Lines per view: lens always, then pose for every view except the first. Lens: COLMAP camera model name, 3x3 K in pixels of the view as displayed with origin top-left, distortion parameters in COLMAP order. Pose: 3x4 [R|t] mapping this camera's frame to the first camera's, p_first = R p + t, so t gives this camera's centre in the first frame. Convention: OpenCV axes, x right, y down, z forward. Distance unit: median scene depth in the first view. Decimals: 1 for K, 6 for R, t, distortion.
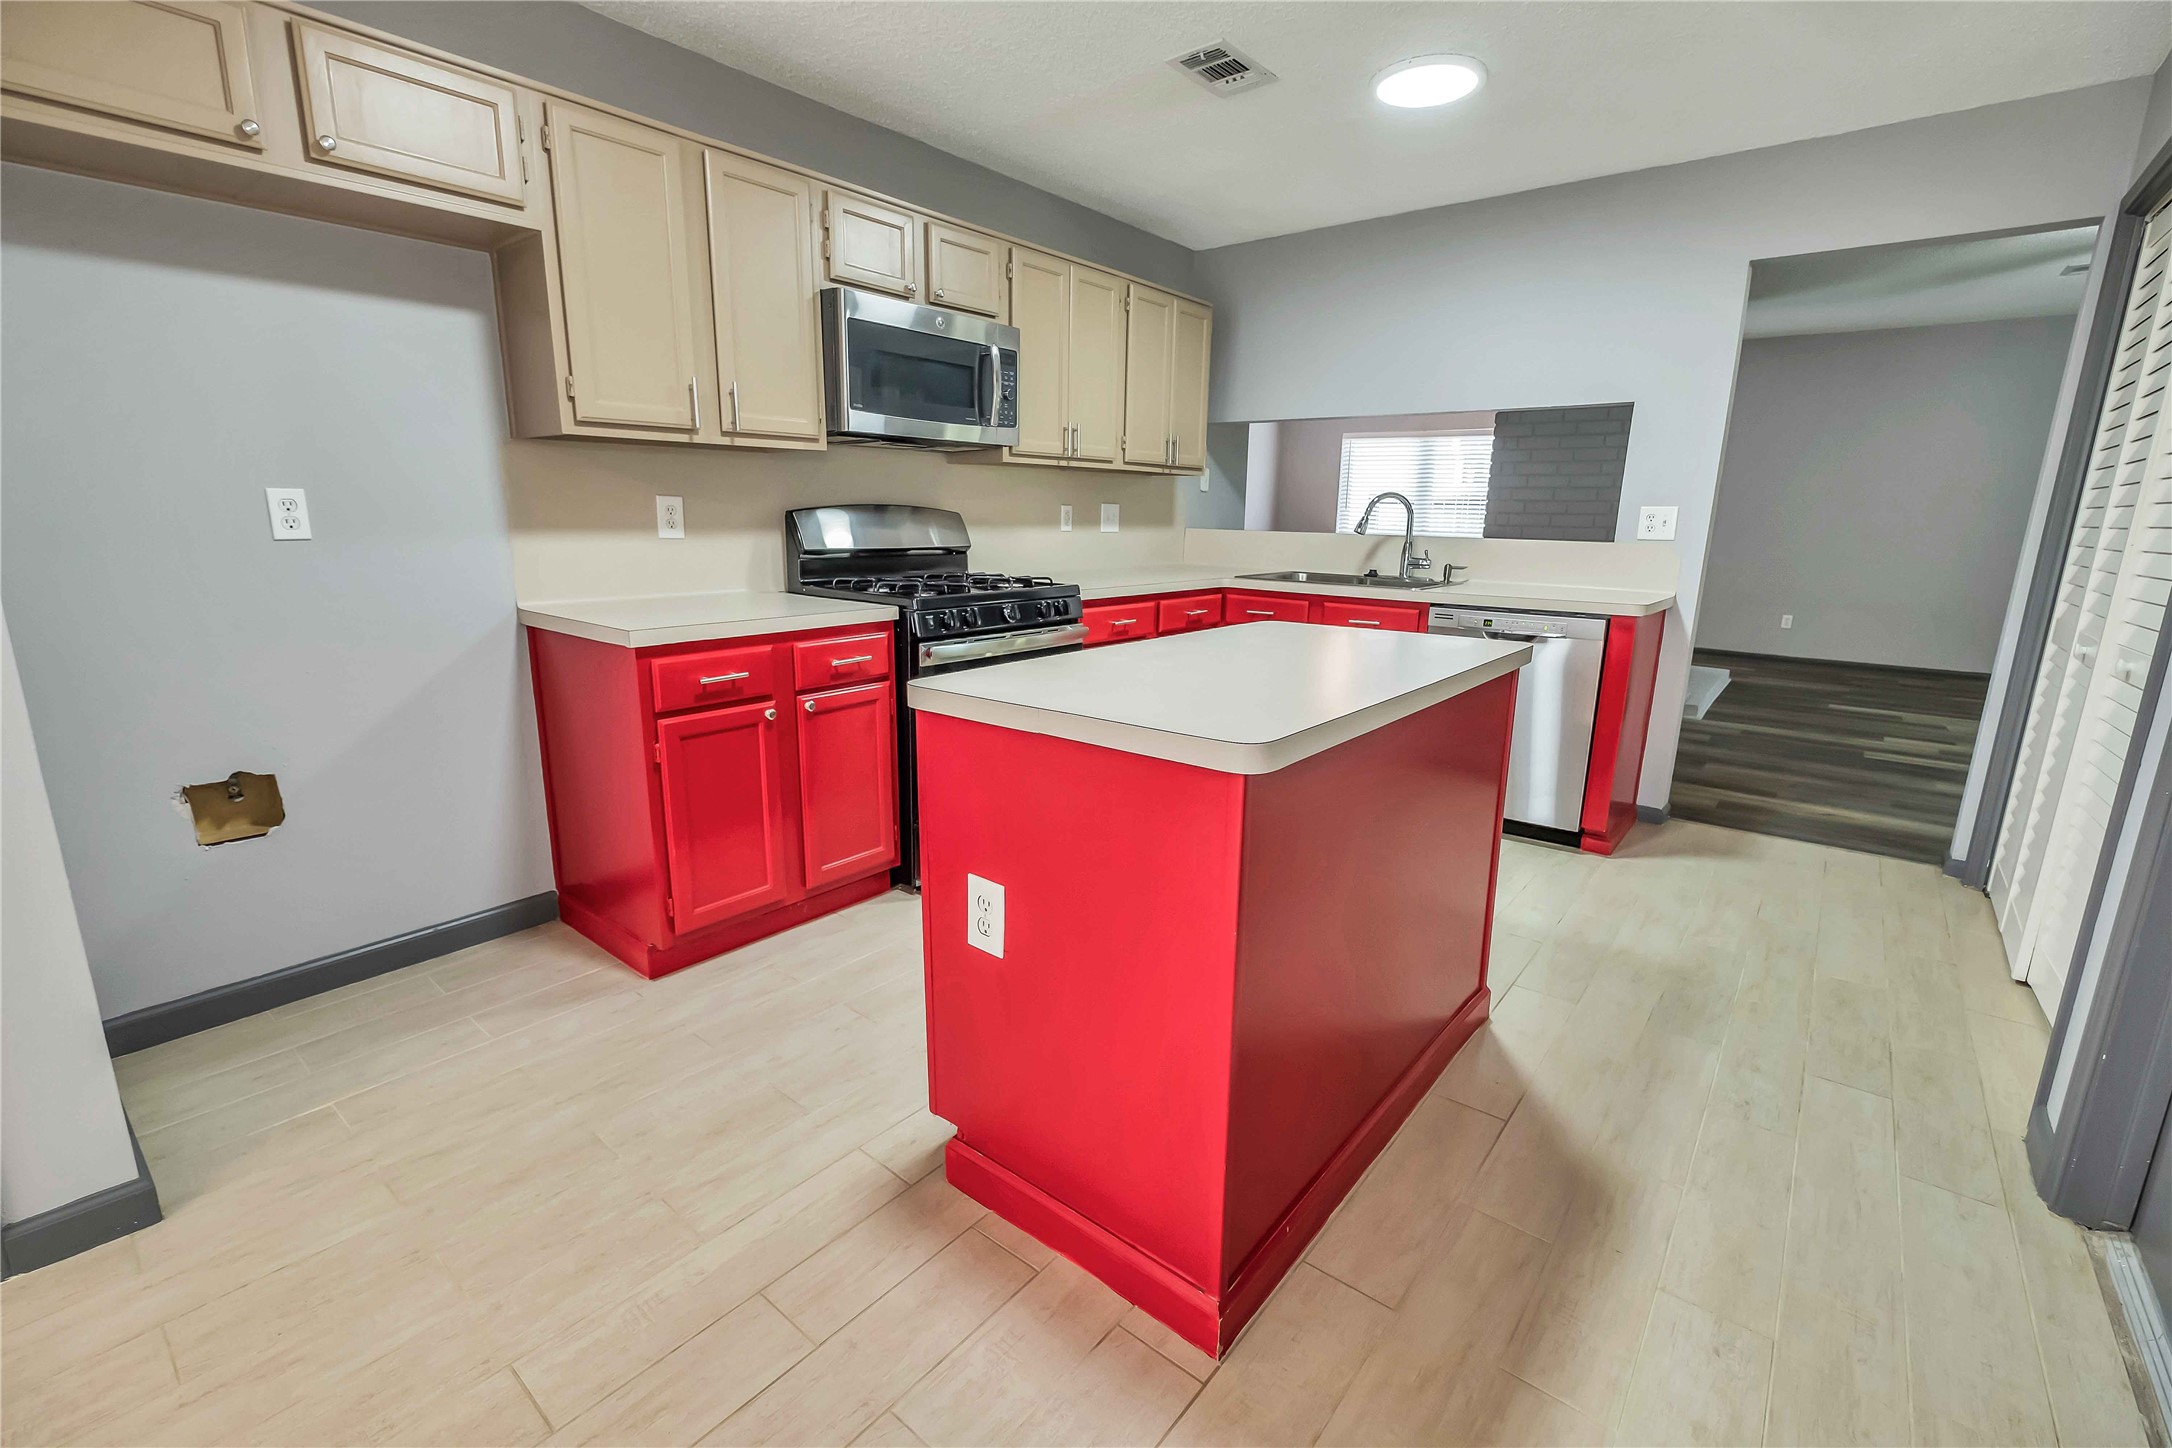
lens RADIAL K [[952.1, 0, 1077.6], [0, 952.1, 723.6], [0, 0, 1]] dist [-0.004440, 0.000318]
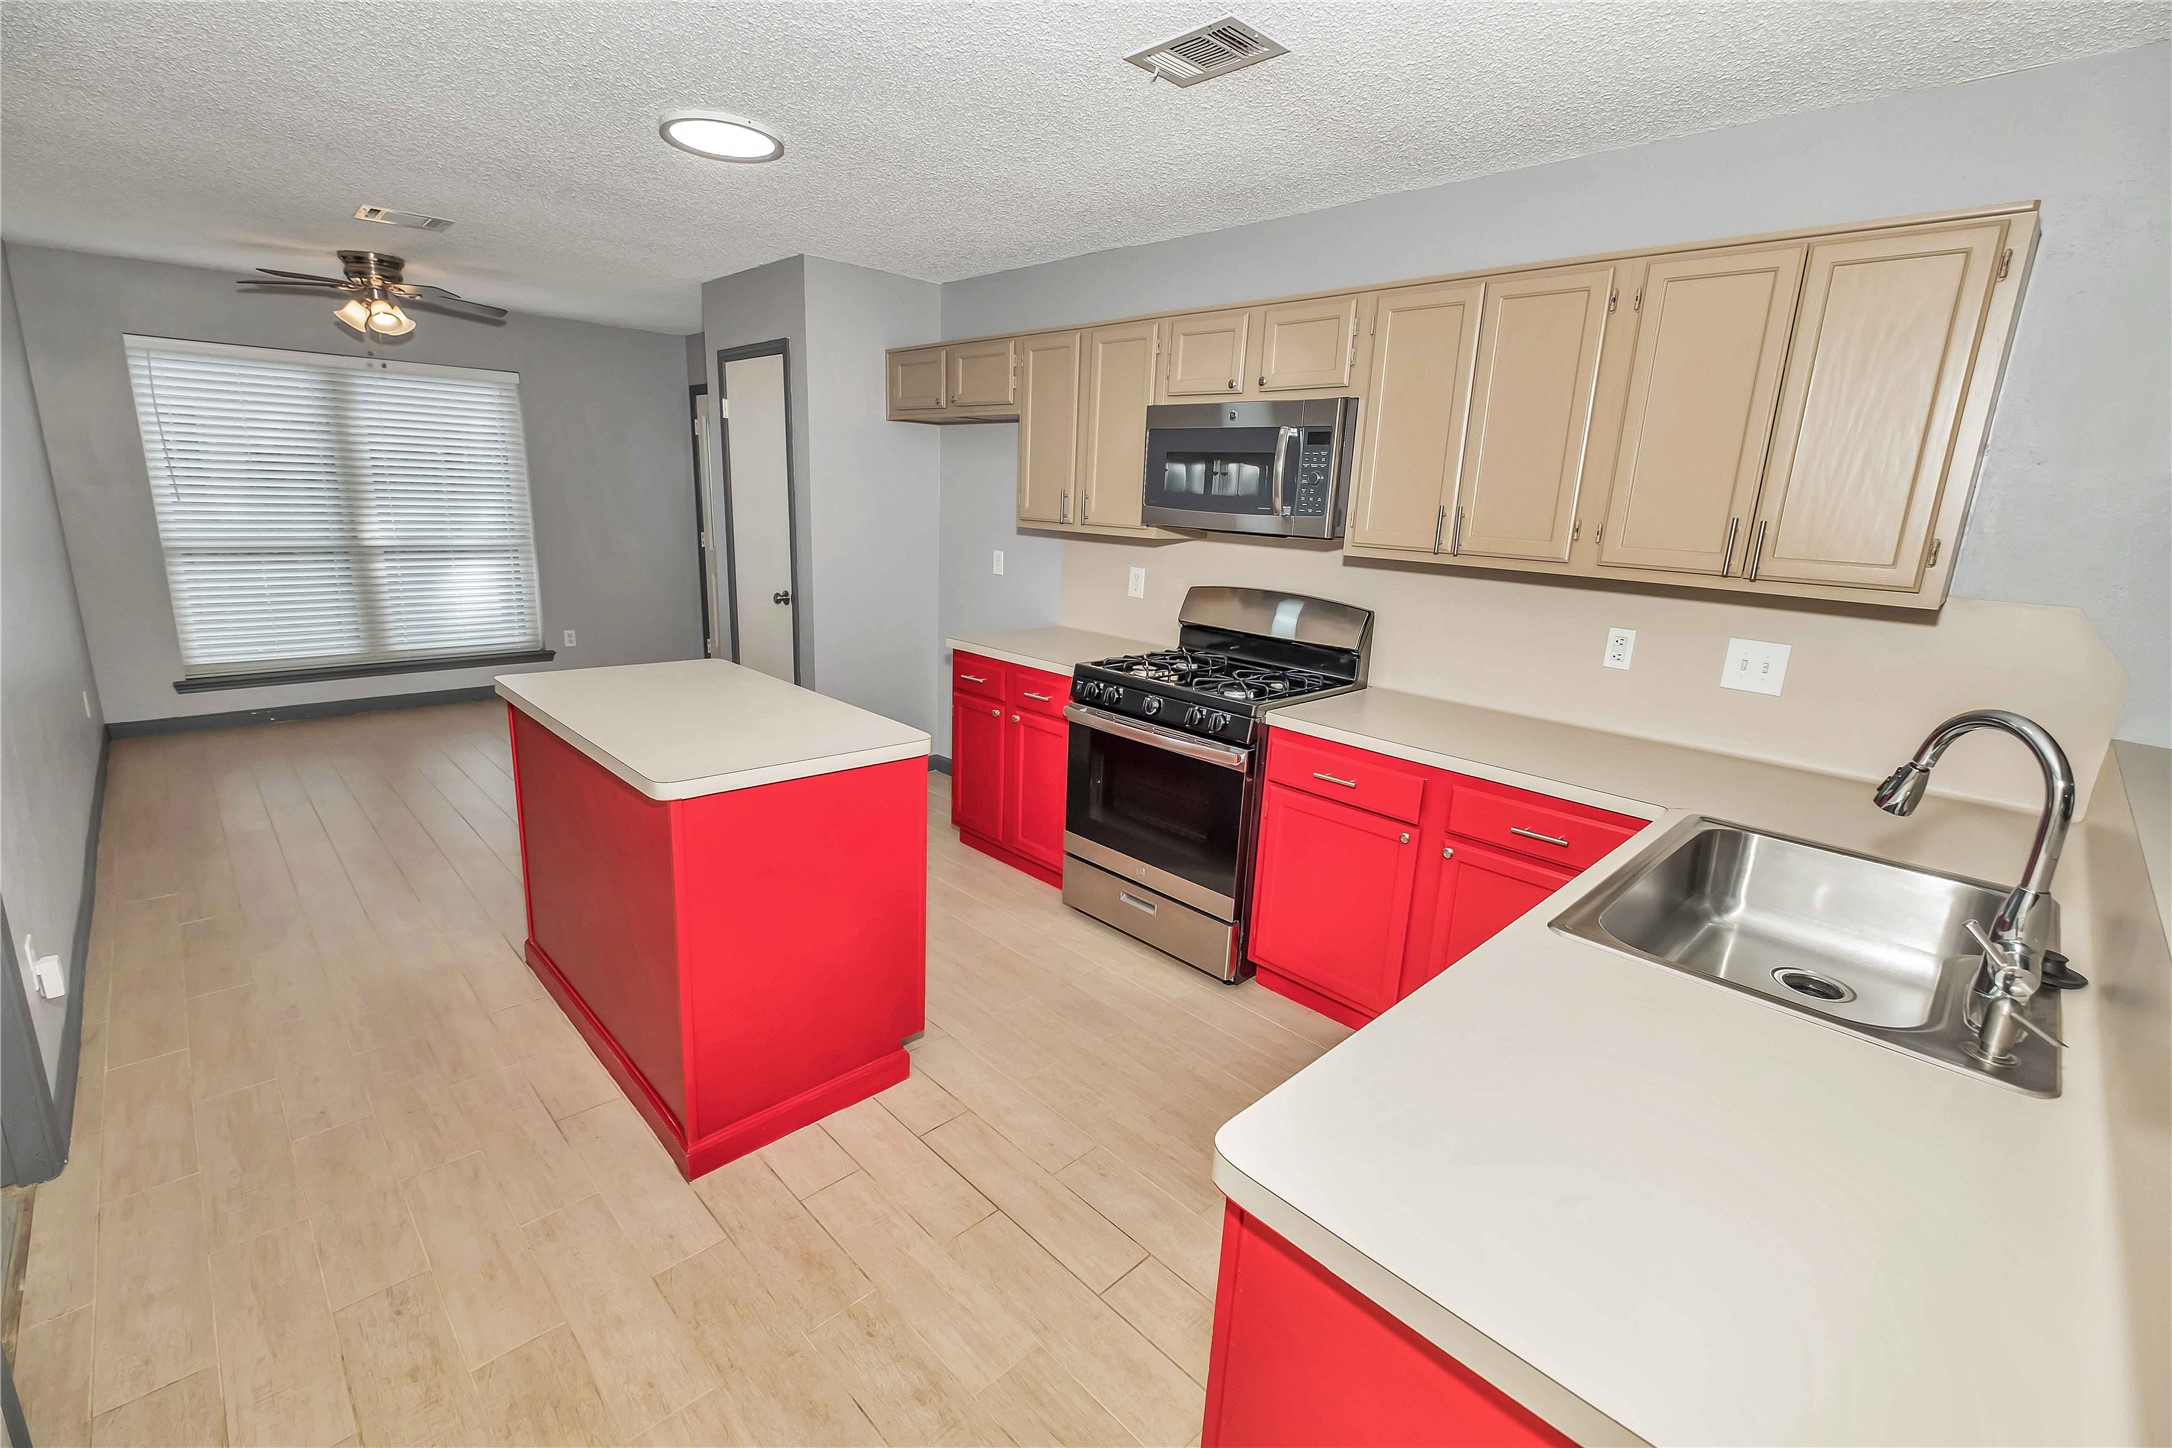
lens RADIAL K [[952.1, 0, 1081.8], [0, 952.1, 717.7], [0, 0, 1]] dist [-0.004440, 0.000318]
pose [[-0.120994, 0.212072, -0.969735, 0.692183], [-0.264696, 0.934647, 0.237425, -0.244620], [0.956711, 0.285412, -0.056952, 0.762342]]
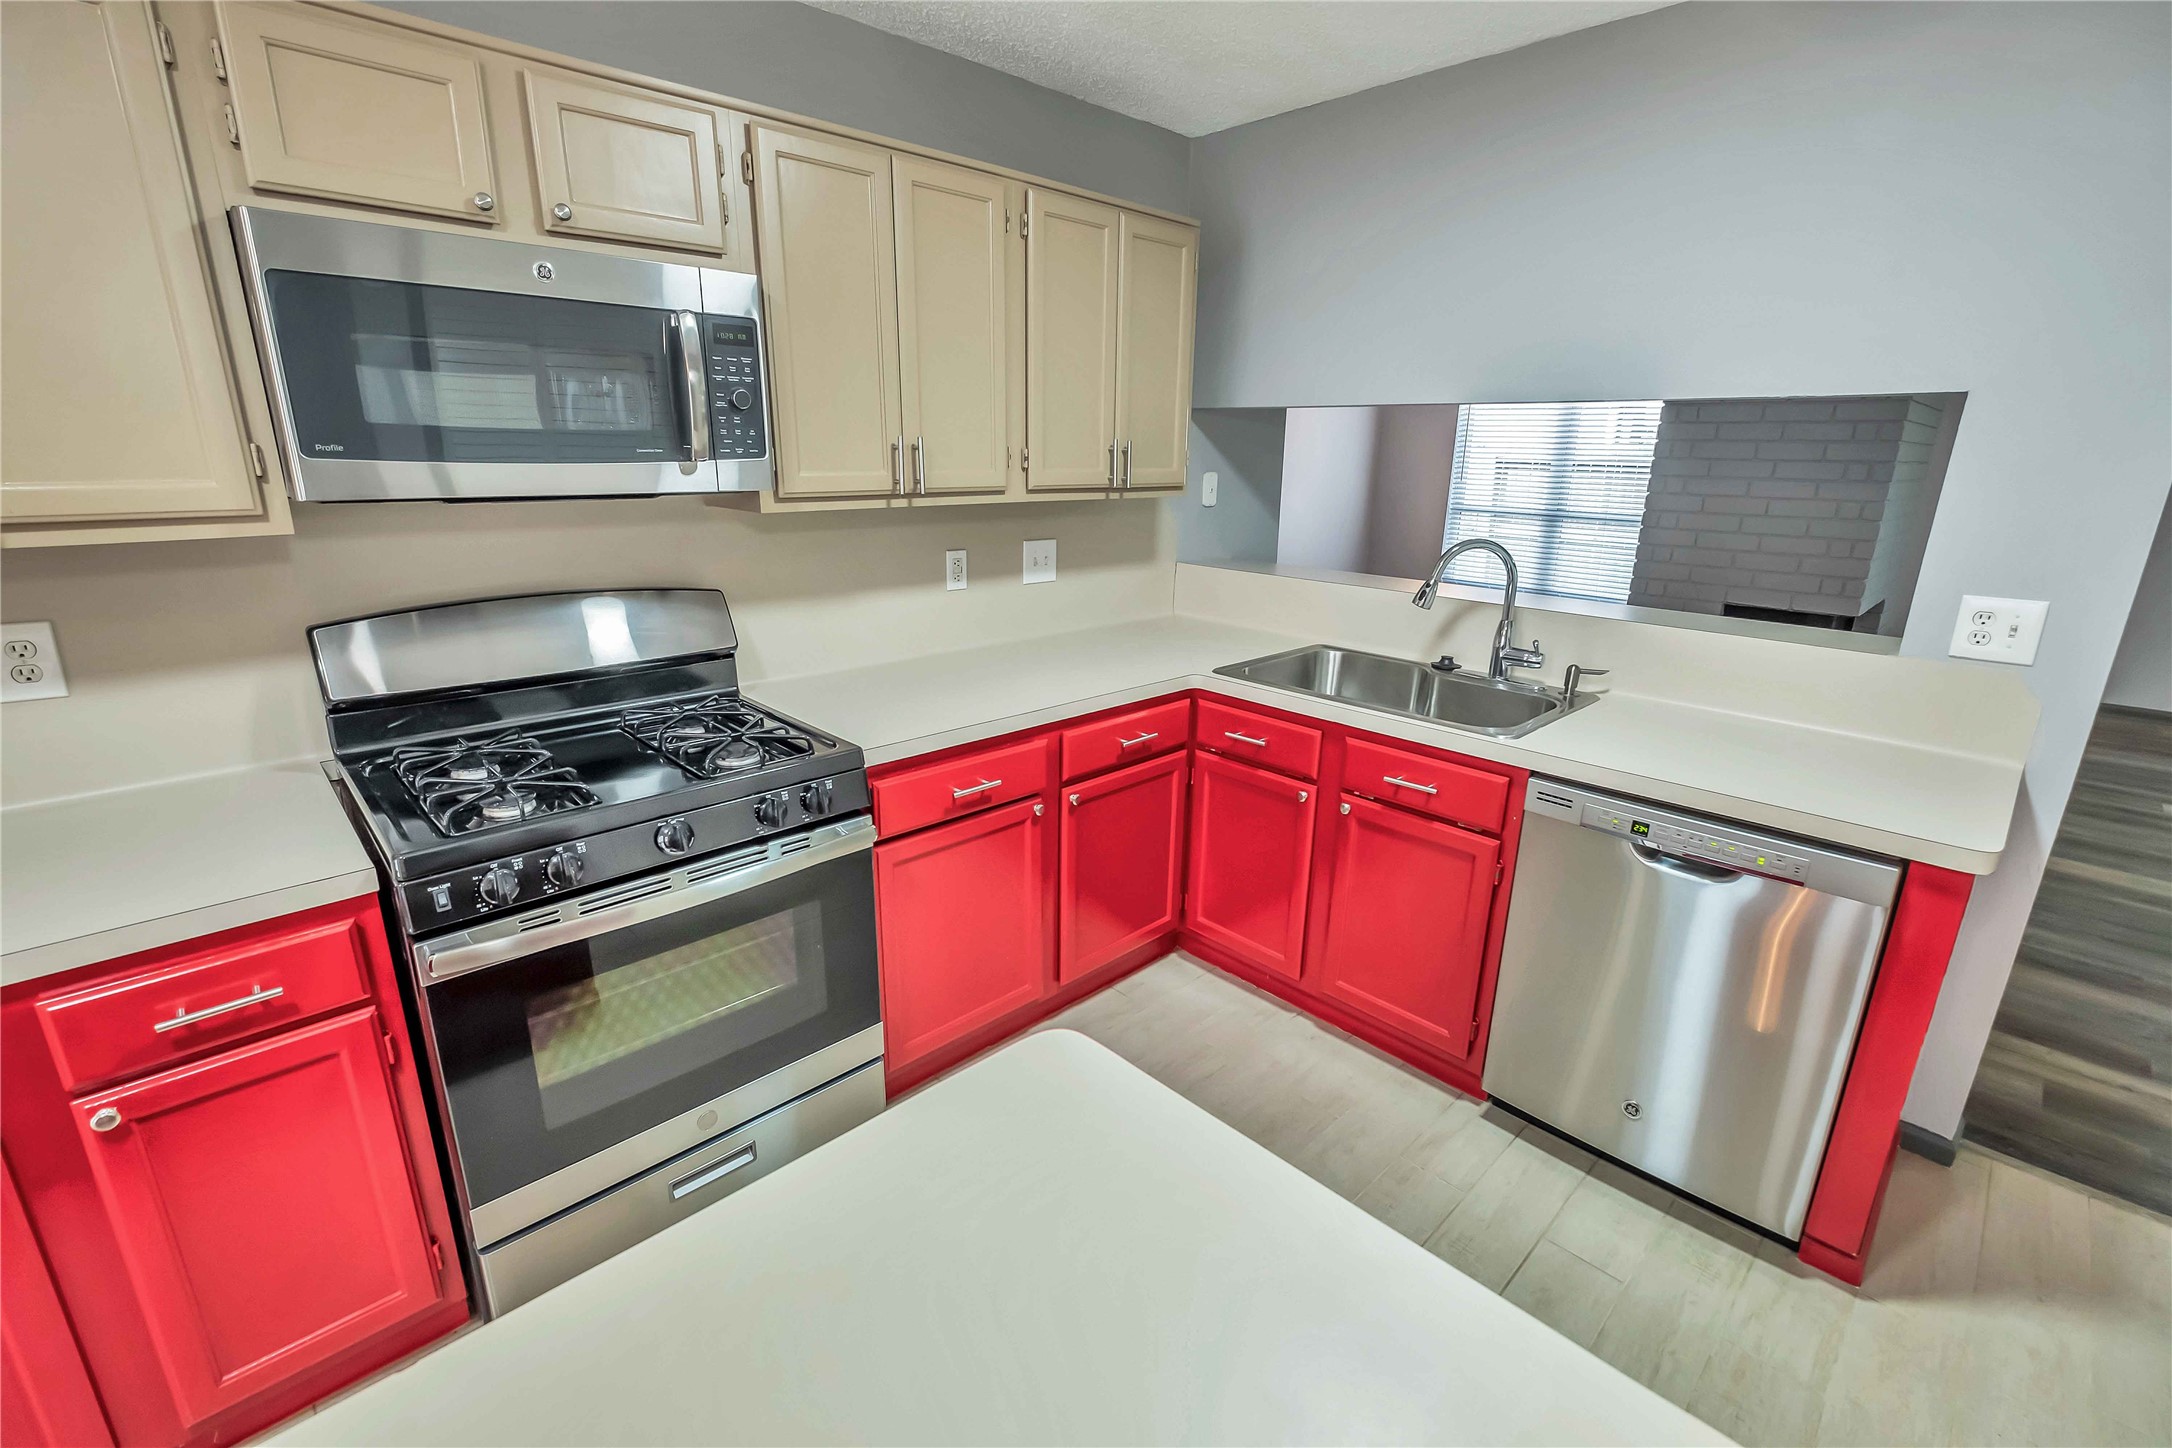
lens RADIAL K [[952.1, 0, 1084.6], [0, 952.1, 721.7], [0, 0, 1]] dist [-0.004440, 0.000318]
pose [[0.993075, 0.029339, -0.113763, 0.161579], [-0.022605, 0.997940, 0.060042, -0.165069], [0.115290, -0.057054, 0.991692, 0.391022]]
